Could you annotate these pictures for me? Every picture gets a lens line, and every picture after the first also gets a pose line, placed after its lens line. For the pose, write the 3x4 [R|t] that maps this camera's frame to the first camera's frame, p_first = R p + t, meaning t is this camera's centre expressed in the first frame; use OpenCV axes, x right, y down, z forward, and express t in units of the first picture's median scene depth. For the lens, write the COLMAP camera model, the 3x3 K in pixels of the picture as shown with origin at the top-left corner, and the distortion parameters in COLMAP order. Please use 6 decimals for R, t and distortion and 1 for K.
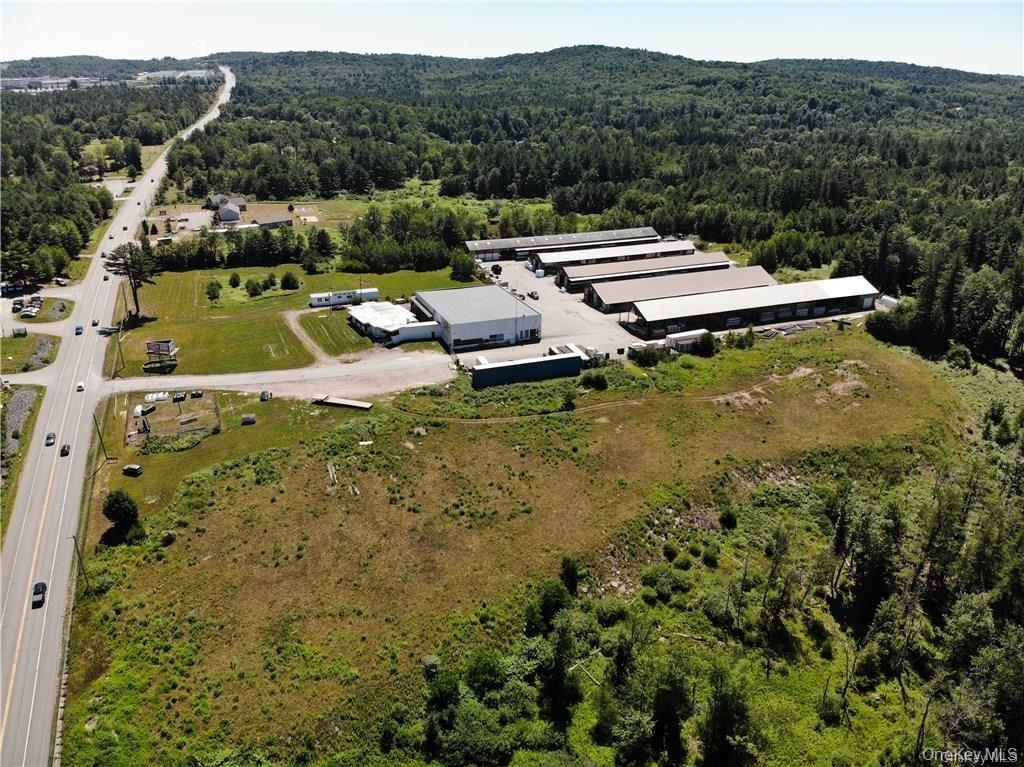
lens RADIAL K [[750.6, 0, 512.0], [0, 750.6, 383.5], [0, 0, 1]] dist [0.145704, -0.298883]
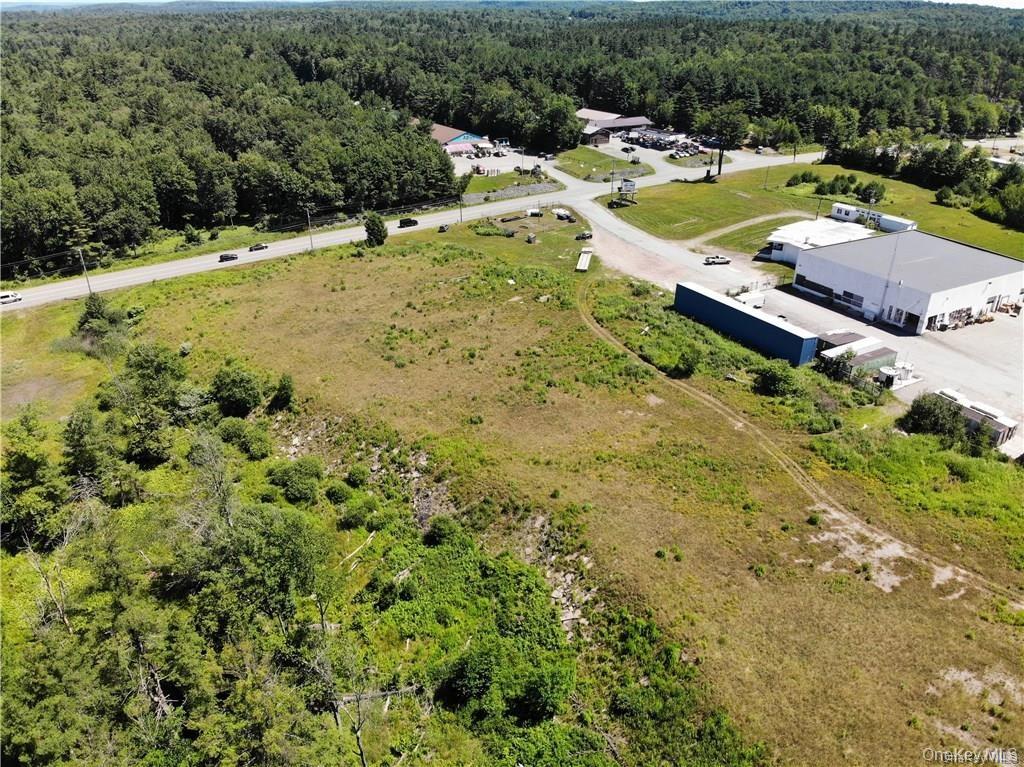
lens RADIAL K [[750.6, 0, 512.0], [0, 750.6, 383.5], [0, 0, 1]] dist [0.145704, -0.298883]
pose [[0.127676, 0.430746, -0.893396, 0.507784], [-0.401018, 0.846275, 0.350718, -0.104305], [0.907129, 0.313489, 0.280786, 0.545939]]
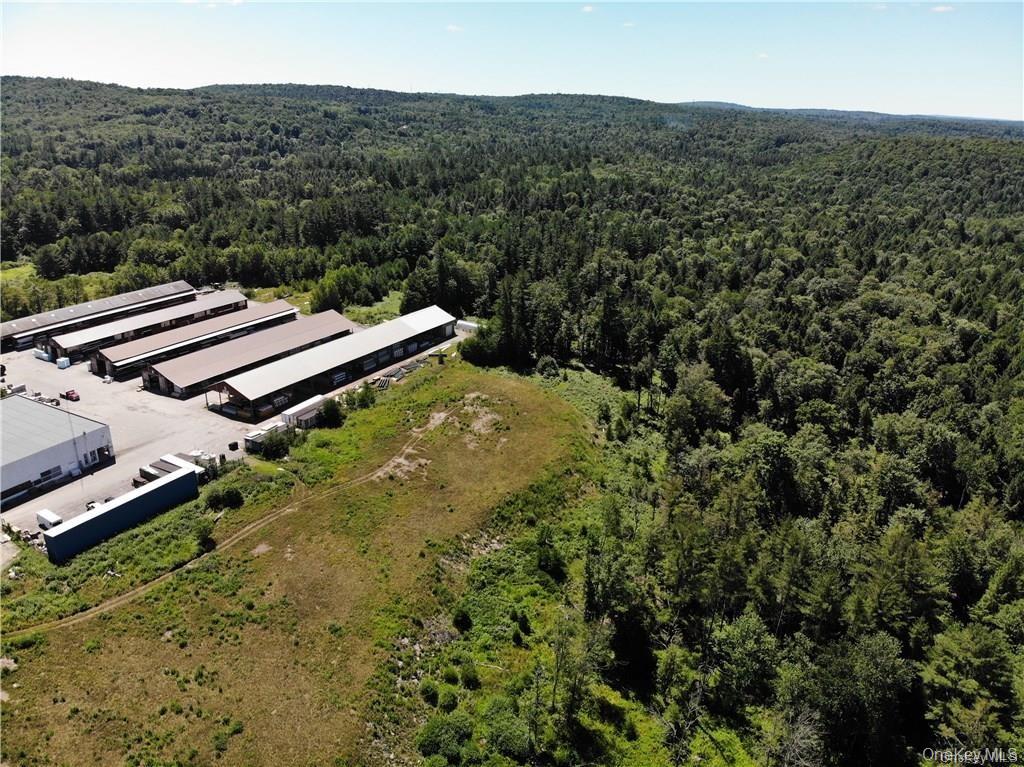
lens RADIAL K [[750.6, 0, 512.0], [0, 750.6, 383.5], [0, 0, 1]] dist [0.145704, -0.298883]
pose [[0.780726, -0.220331, 0.584740, -0.075411], [0.237210, 0.970229, 0.048868, -0.070835], [-0.578099, 0.100554, 0.809747, 0.157140]]
